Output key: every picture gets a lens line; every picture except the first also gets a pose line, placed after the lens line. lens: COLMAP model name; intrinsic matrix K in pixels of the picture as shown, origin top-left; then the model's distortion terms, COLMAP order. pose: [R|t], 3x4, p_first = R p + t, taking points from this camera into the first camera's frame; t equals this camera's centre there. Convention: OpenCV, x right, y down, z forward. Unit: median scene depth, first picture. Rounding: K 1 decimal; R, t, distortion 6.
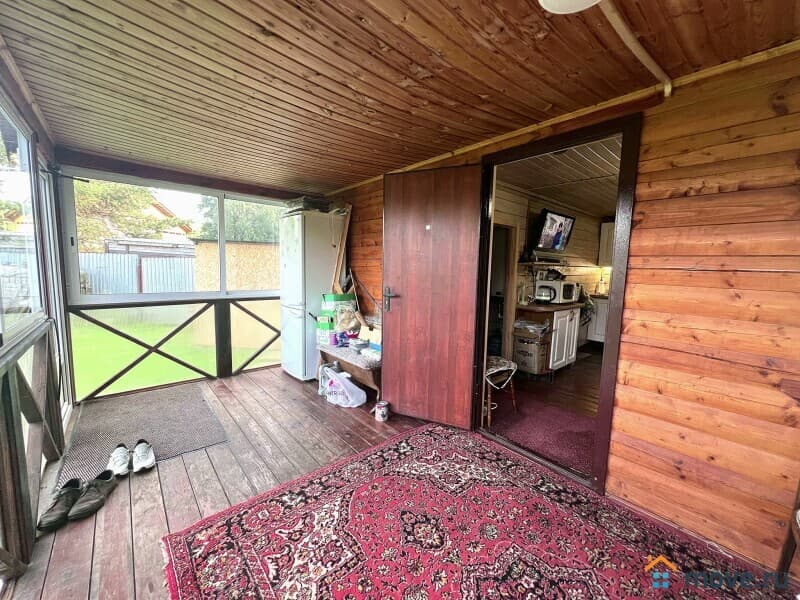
lens RADIAL K [[320.3, 0, 398.1], [0, 320.3, 297.9], [0, 0, 1]] dist [-0.000431, 0.000116]
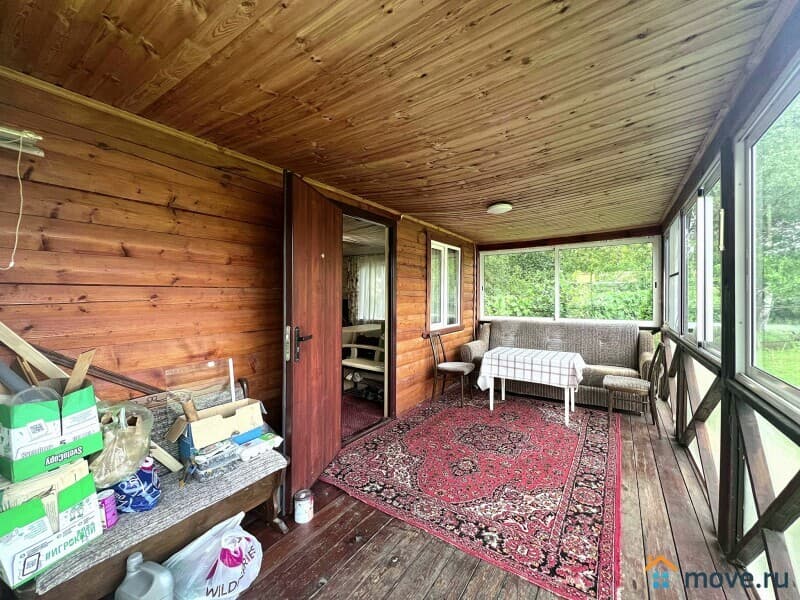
lens RADIAL K [[320.3, 0, 398.1], [0, 320.3, 297.9], [0, 0, 1]] dist [-0.000431, 0.000116]
pose [[-0.248963, -0.026499, 0.968150, -1.067391], [0.094683, 0.994171, 0.051560, -0.159273], [-0.963874, 0.104504, -0.245003, 1.293274]]
